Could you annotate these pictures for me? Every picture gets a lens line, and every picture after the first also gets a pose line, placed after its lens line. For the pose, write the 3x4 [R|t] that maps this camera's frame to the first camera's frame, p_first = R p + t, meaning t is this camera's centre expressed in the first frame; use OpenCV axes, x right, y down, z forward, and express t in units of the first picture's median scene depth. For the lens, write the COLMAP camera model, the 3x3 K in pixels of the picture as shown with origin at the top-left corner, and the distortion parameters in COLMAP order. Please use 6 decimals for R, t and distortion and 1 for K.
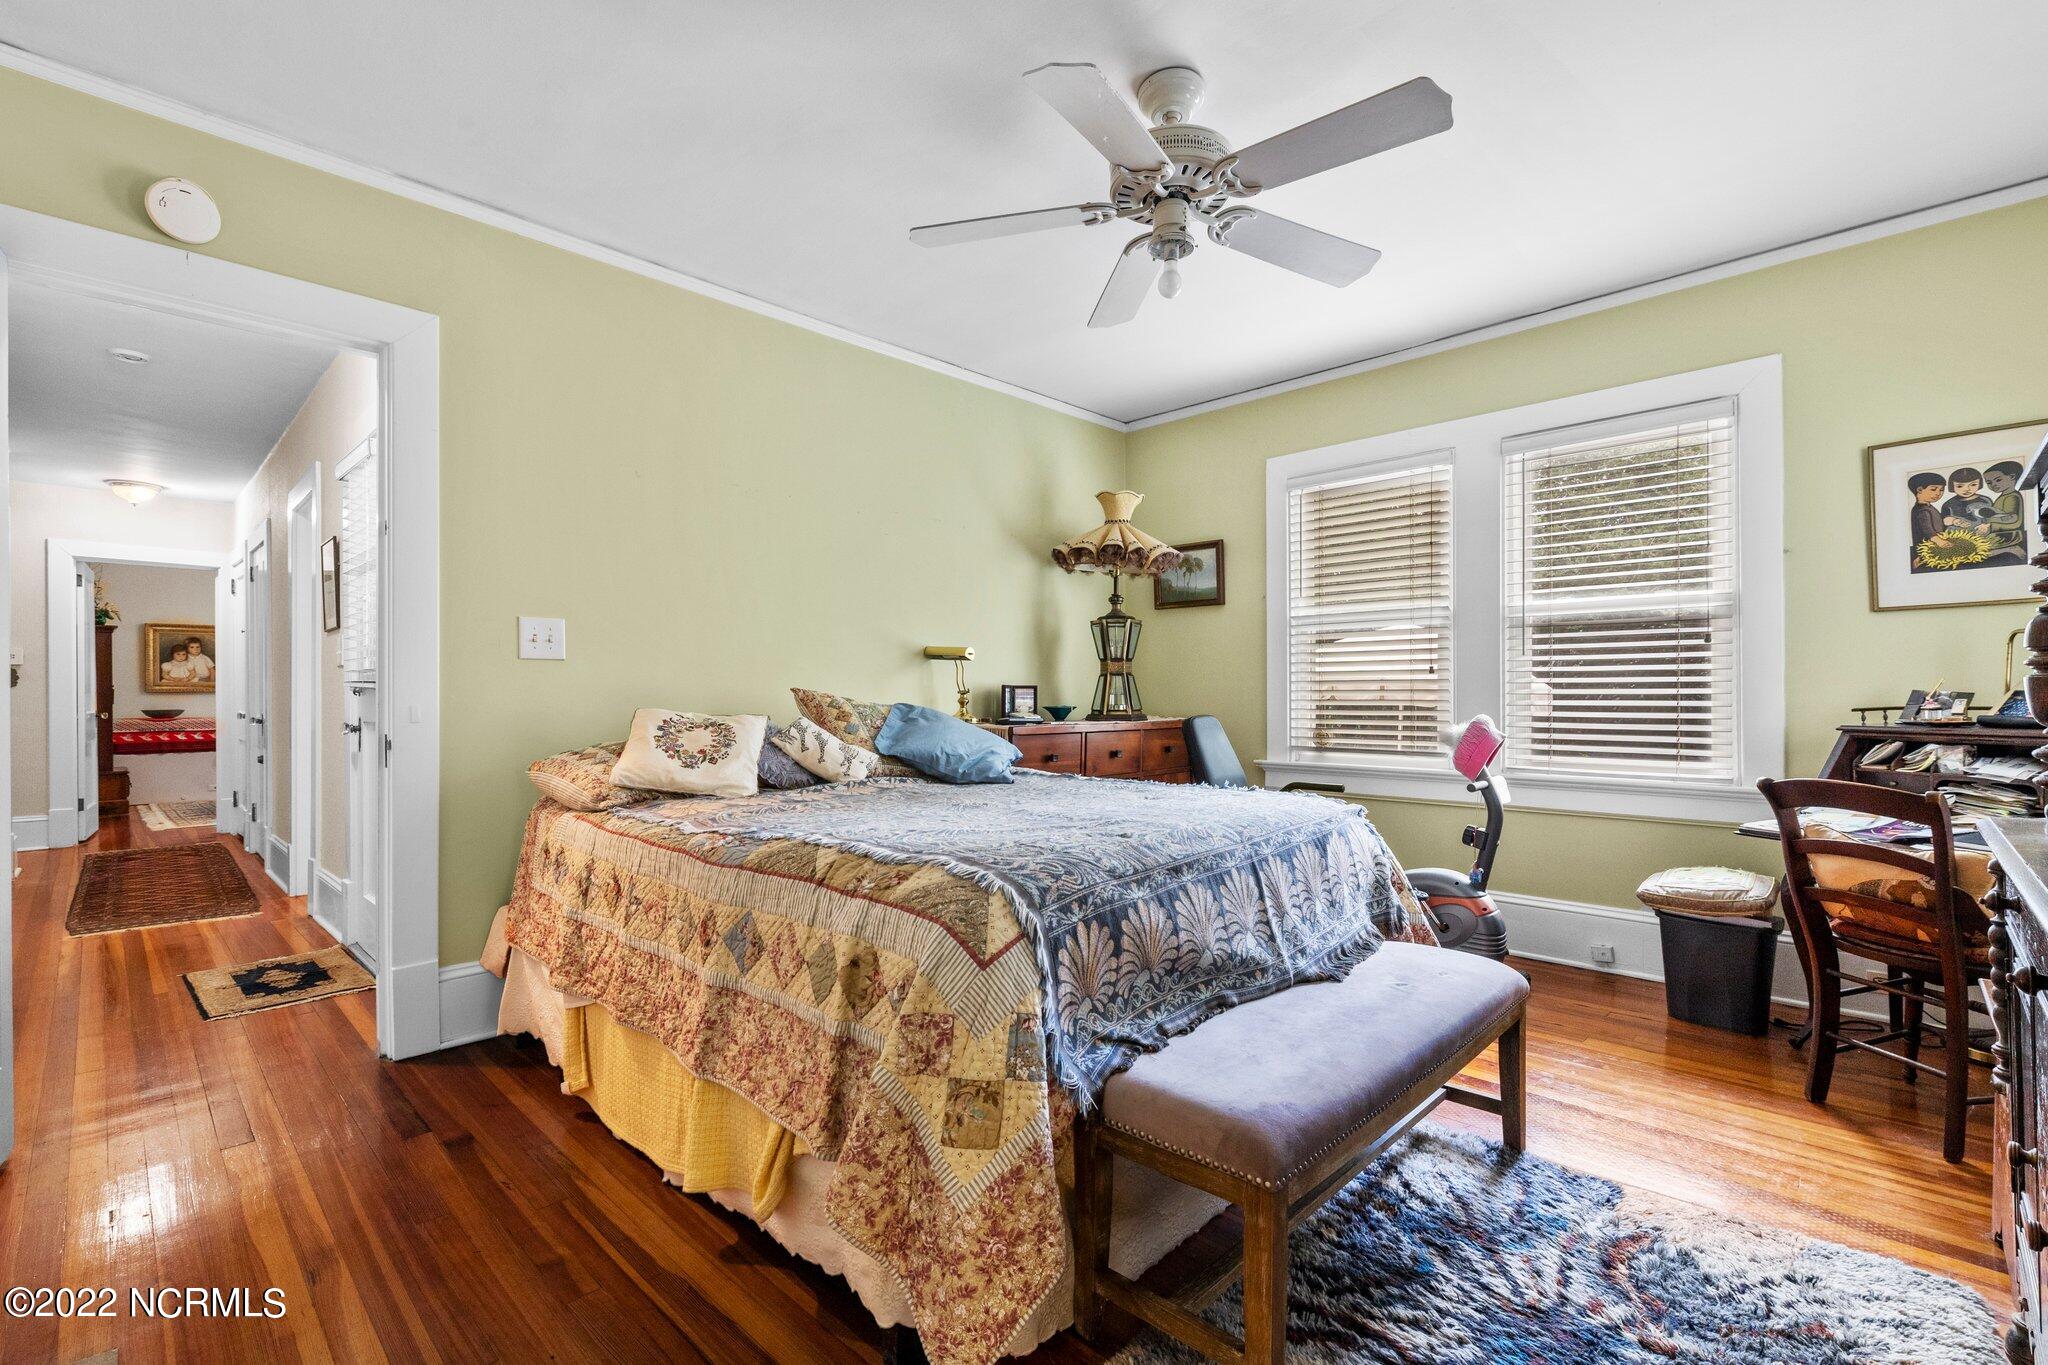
lens RADIAL K [[927.4, 0, 1073.9], [0, 927.4, 692.1], [0, 0, 1]] dist [-0.001373, -0.000408]
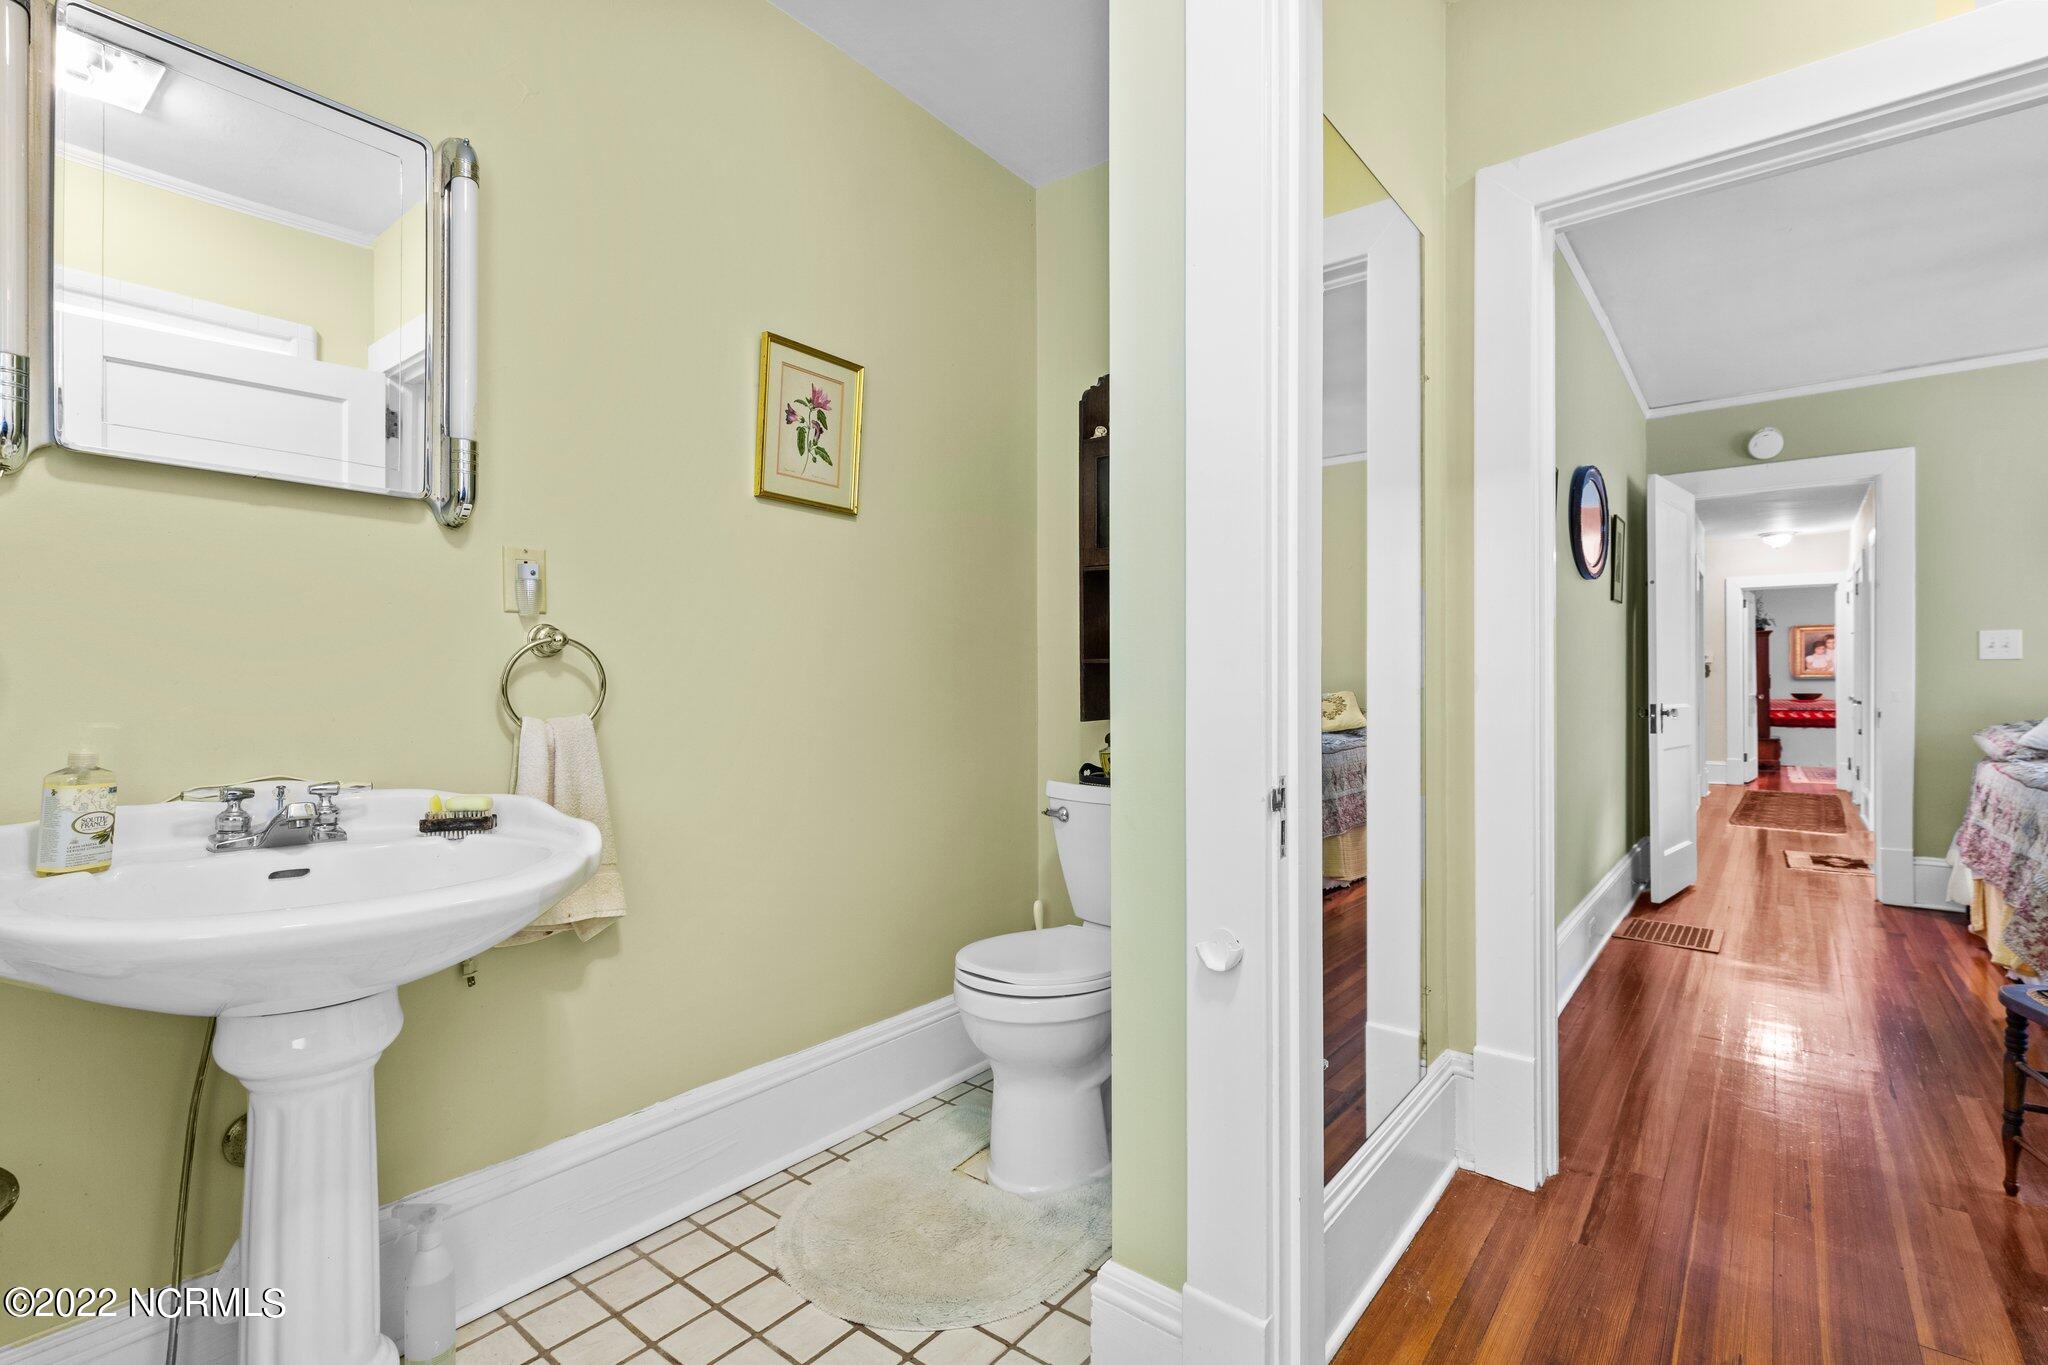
lens RADIAL K [[927.4, 0, 1028.2], [0, 927.4, 680.2], [0, 0, 1]] dist [-0.001373, -0.000408]
pose [[0.078766, 0.001644, -0.996892, 0.593536], [0.000901, 0.999998, 0.001721, -0.006605], [0.996893, -0.001034, 0.078765, -0.489424]]
